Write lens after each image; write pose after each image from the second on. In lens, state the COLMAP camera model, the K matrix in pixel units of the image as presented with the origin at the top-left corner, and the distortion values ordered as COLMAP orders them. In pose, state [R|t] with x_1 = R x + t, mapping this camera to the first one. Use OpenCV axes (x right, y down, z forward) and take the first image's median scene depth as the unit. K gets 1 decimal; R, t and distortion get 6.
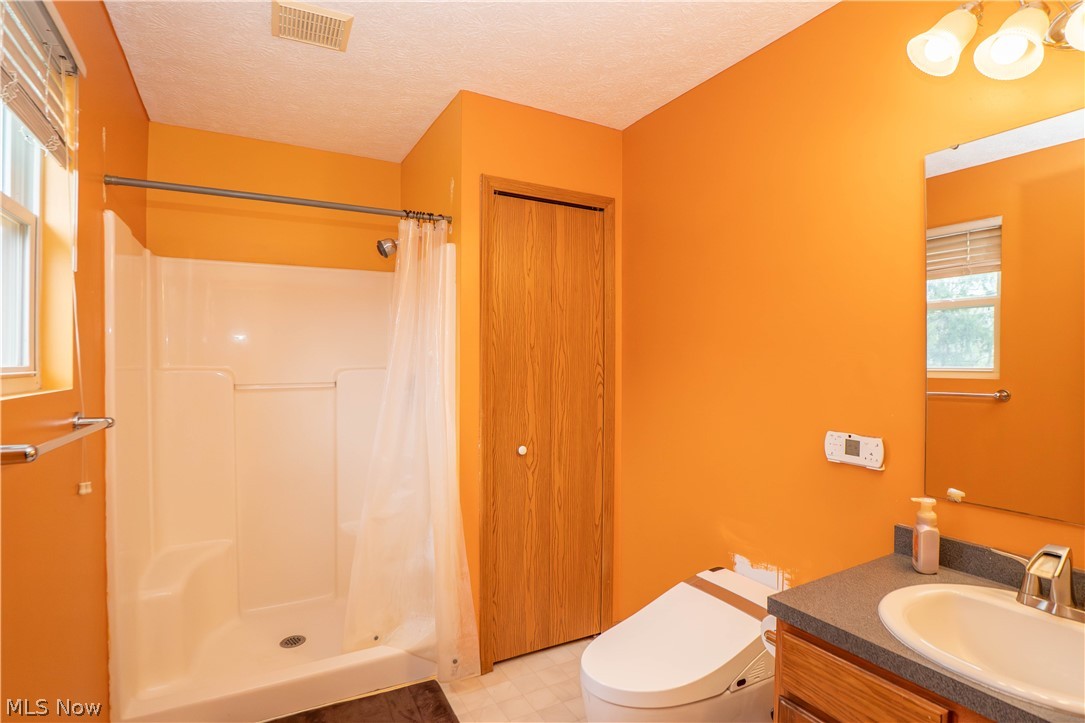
lens RADIAL K [[540.1, 0, 532.3], [0, 540.1, 365.3], [0, 0, 1]] dist [-0.030925, 0.002019]
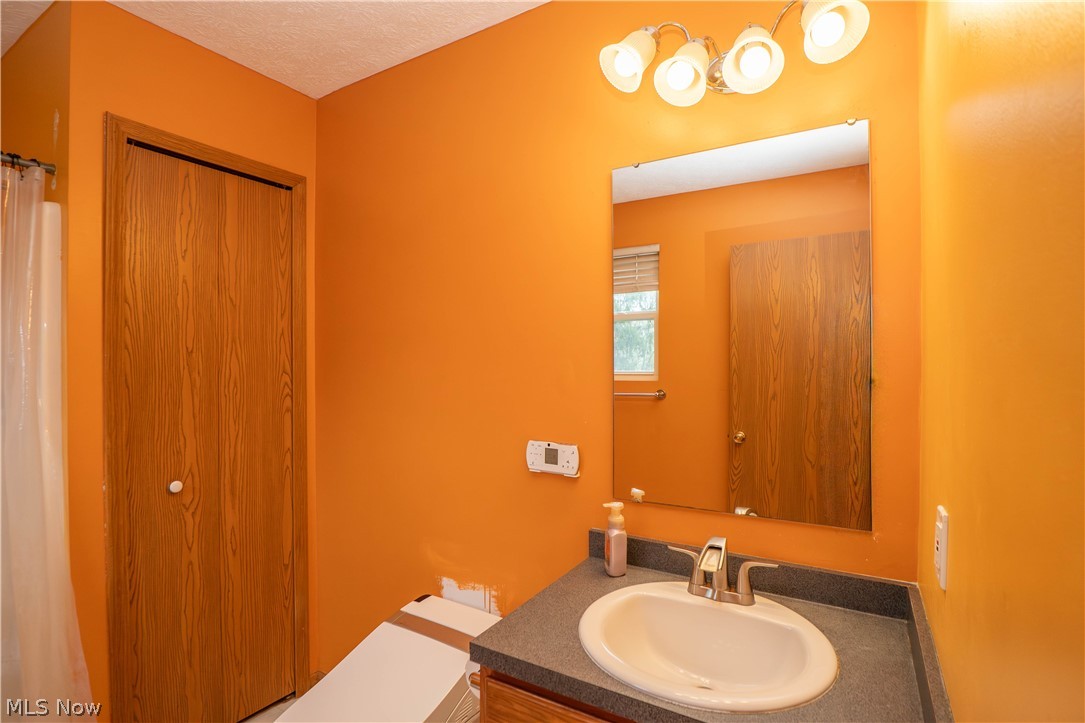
lens RADIAL K [[540.1, 0, 532.3], [0, 540.1, 365.3], [0, 0, 1]] dist [-0.030925, 0.002019]
pose [[0.873173, -0.004400, 0.487390, 0.060007], [0.007696, 0.999959, -0.004761, -0.007279], [-0.487349, 0.007908, 0.873171, 0.104282]]
